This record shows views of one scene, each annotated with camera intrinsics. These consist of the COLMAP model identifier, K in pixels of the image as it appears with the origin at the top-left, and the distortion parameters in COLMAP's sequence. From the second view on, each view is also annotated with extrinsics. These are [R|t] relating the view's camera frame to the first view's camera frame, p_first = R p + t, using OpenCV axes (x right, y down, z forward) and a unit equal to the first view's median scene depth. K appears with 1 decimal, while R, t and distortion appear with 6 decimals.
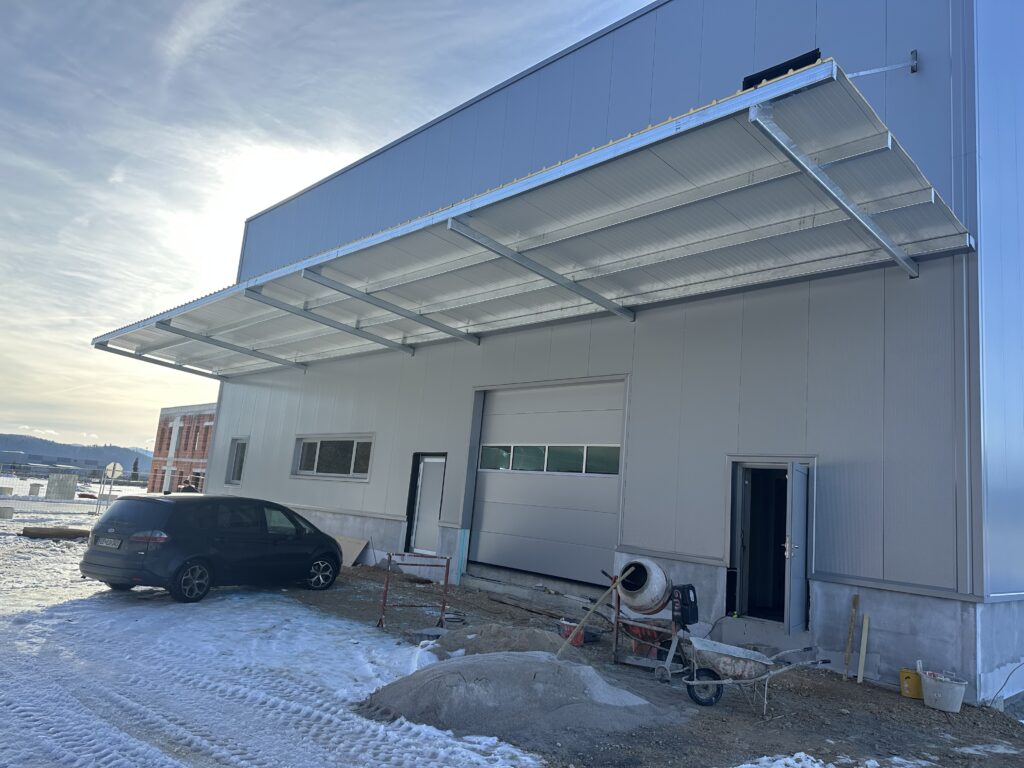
lens RADIAL K [[701.8, 0, 512.0], [0, 701.8, 384.0], [0, 0, 1]] dist [0.089276, -0.120607]
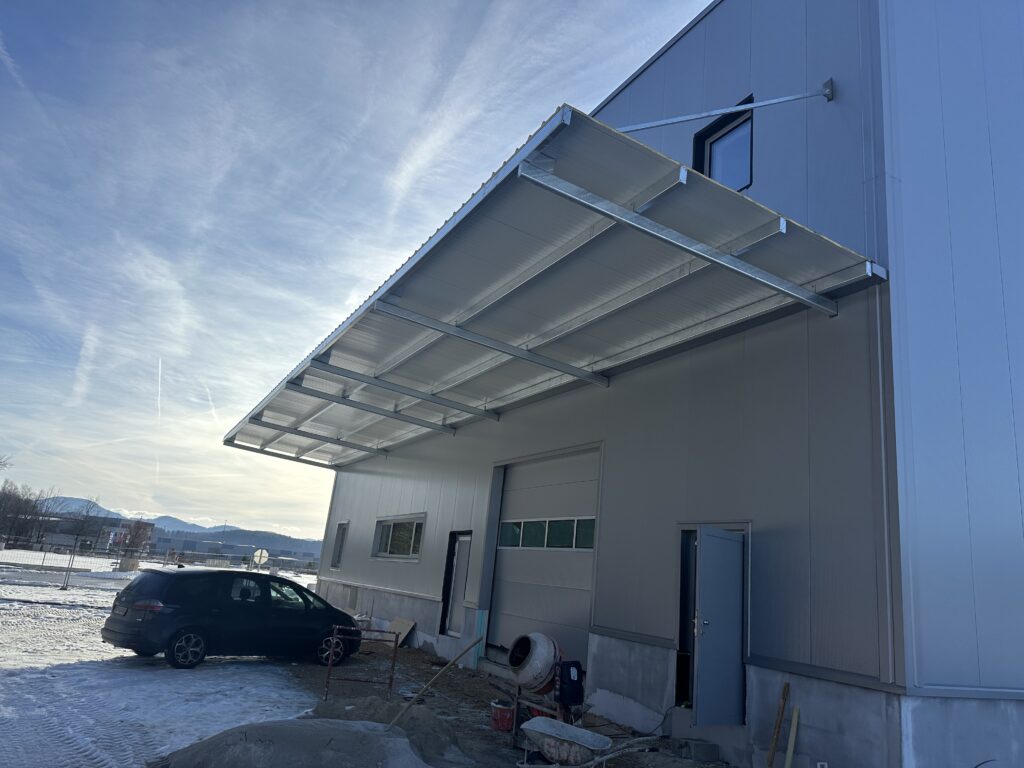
lens RADIAL K [[701.8, 0, 512.0], [0, 701.8, 384.0], [0, 0, 1]] dist [0.089276, -0.120607]
pose [[0.965509, -0.062056, -0.252866, 0.313499], [0.029479, 0.990991, -0.130644, 0.031743], [0.258695, 0.118683, 0.958640, 0.035977]]
